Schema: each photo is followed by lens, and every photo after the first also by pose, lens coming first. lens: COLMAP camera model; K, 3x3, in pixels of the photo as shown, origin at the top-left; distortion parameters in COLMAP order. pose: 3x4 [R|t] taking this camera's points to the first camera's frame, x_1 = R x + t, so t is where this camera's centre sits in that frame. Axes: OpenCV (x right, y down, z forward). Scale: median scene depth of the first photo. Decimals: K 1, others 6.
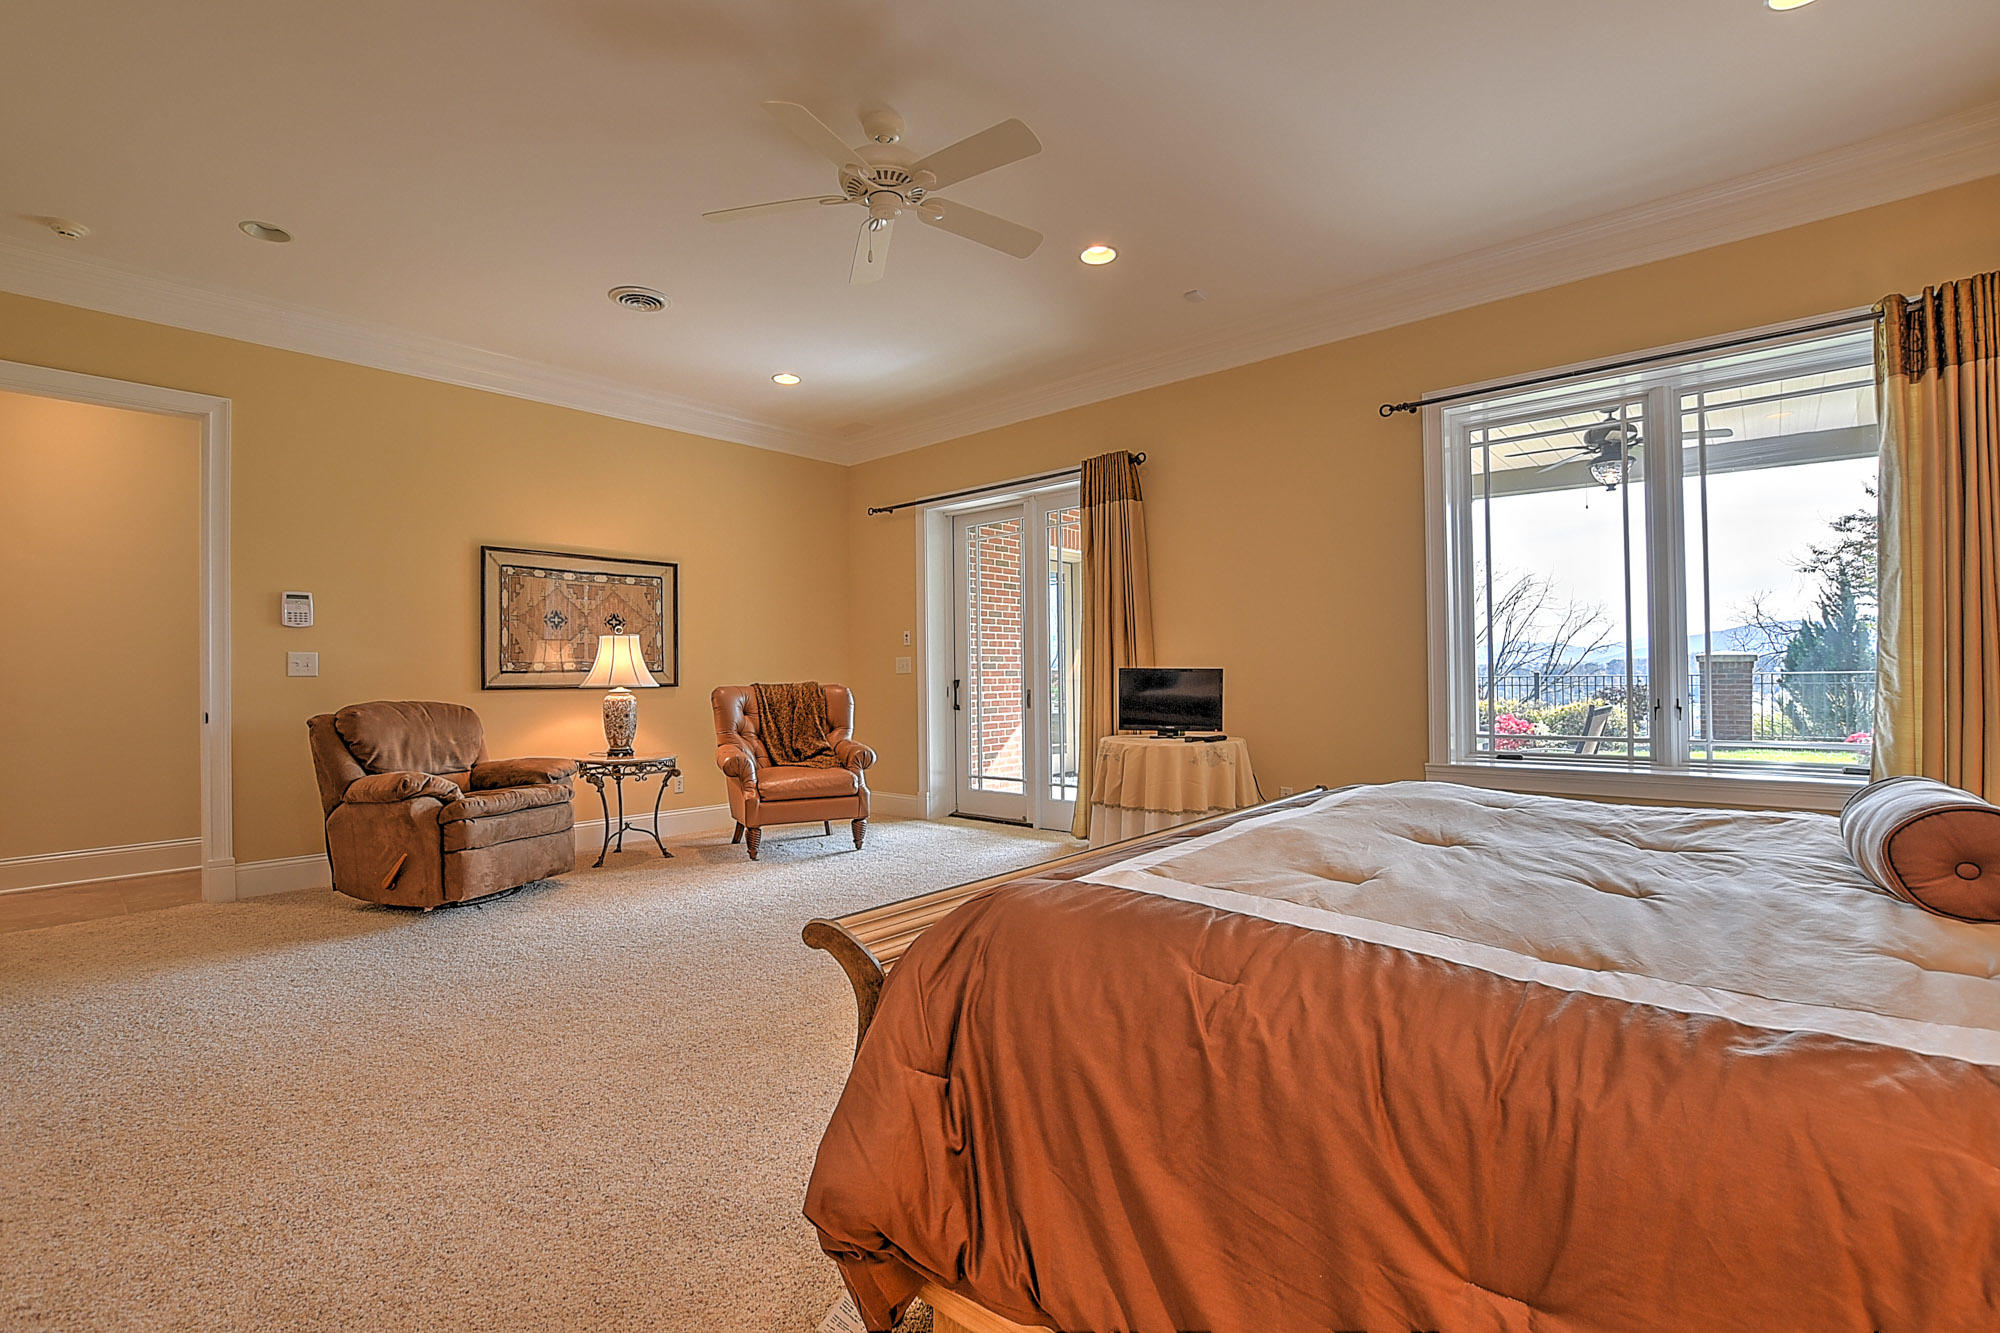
lens RADIAL K [[905.8, 0, 1000.0], [0, 905.8, 666.5], [0, 0, 1]] dist [-0.000458, -0.000041]
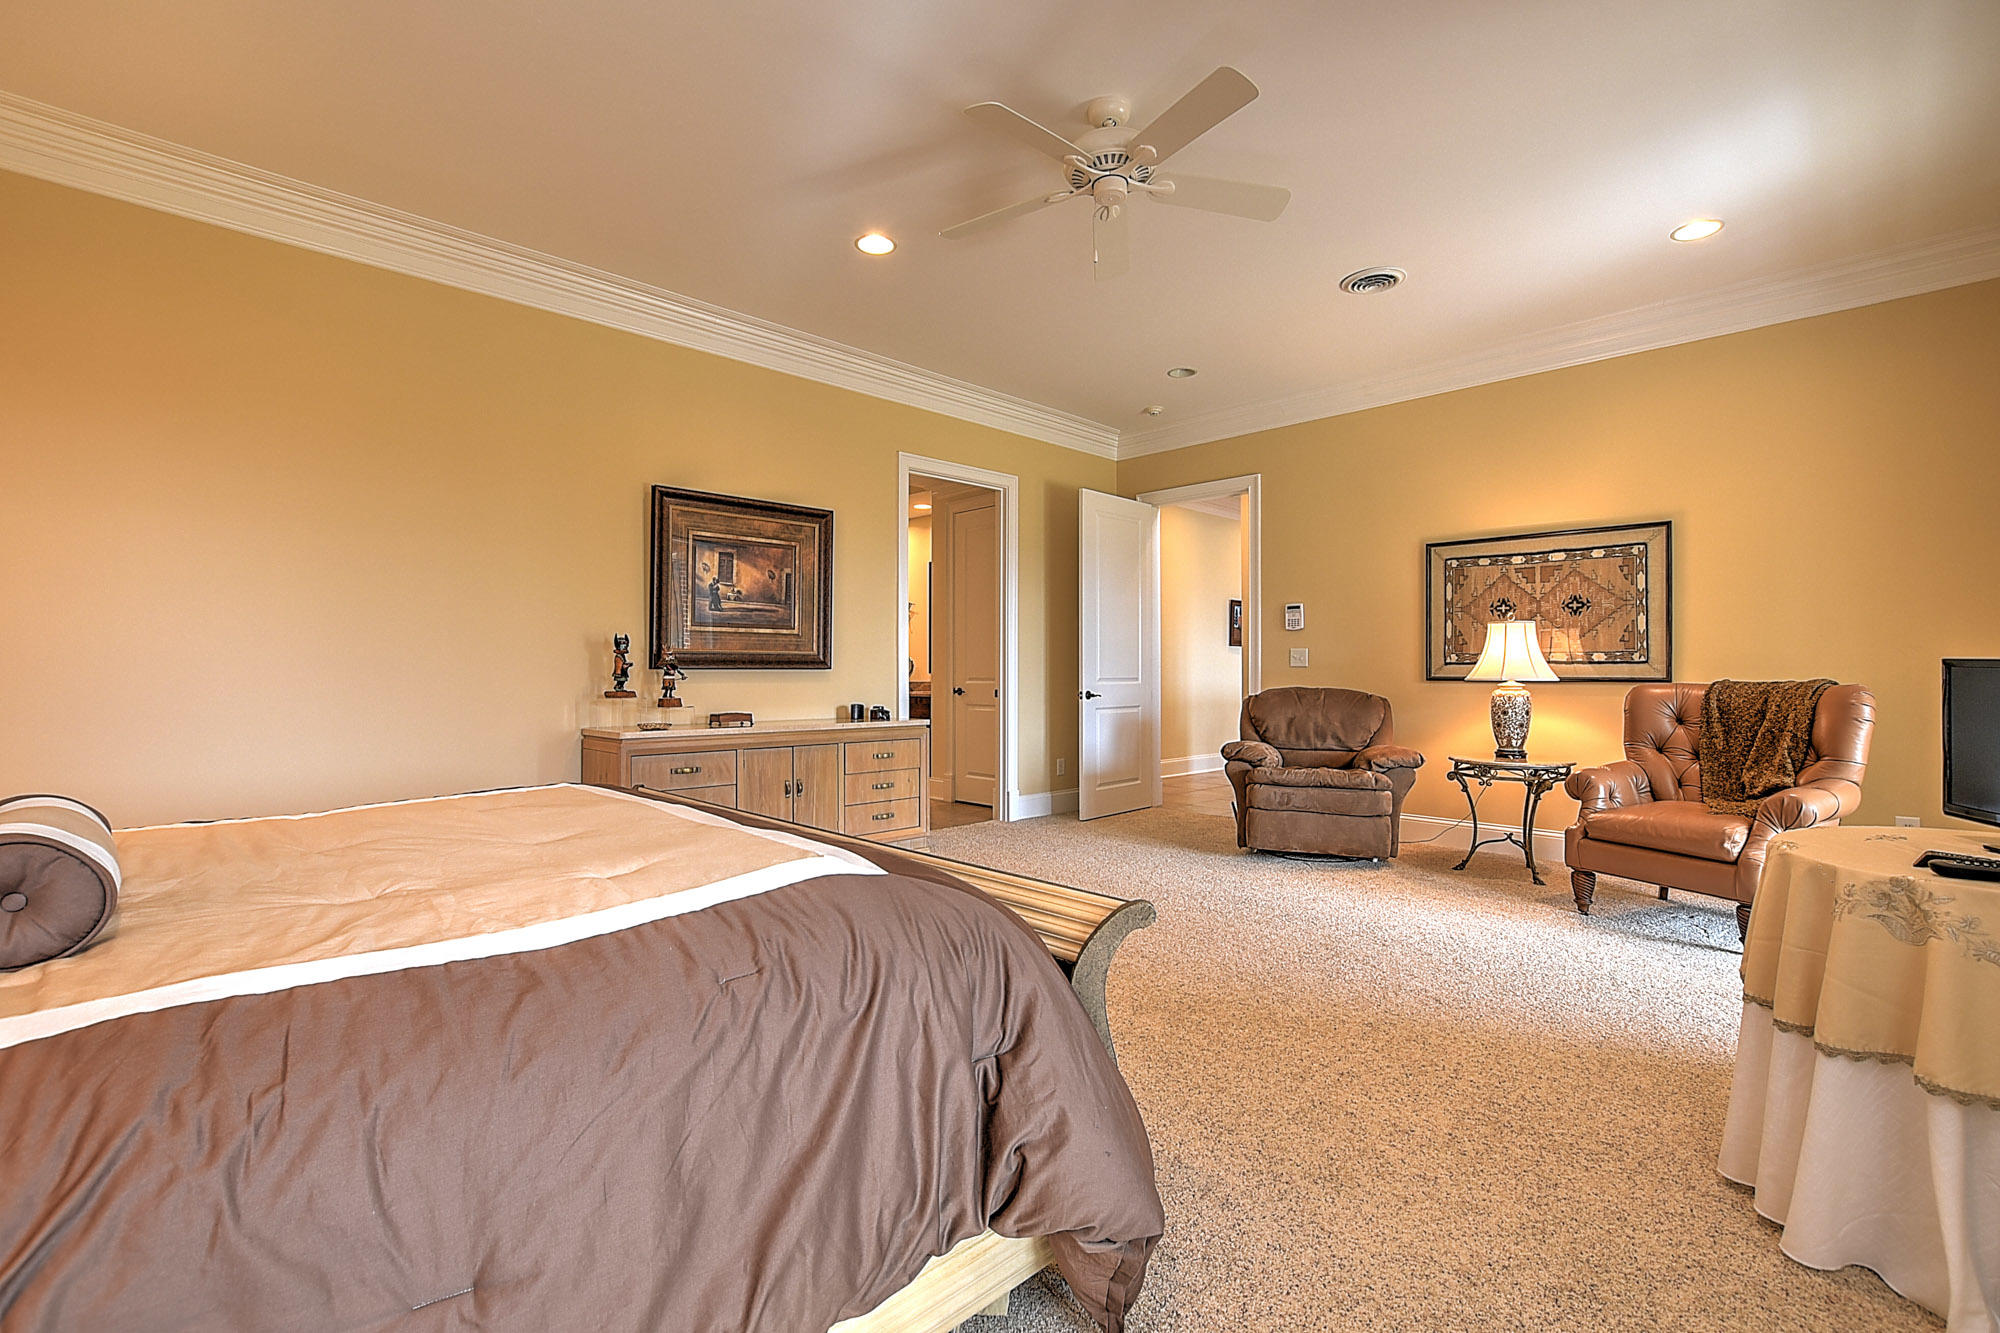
lens RADIAL K [[922.0, 0, 1000.0], [0, 922.0, 666.5], [0, 0, 1]] dist [-0.000866, -0.000033]
pose [[-0.082132, 0.006762, -0.996599, 0.521321], [0.010105, 0.999931, 0.005952, -0.001836], [0.996570, -0.009582, -0.082194, 0.569726]]
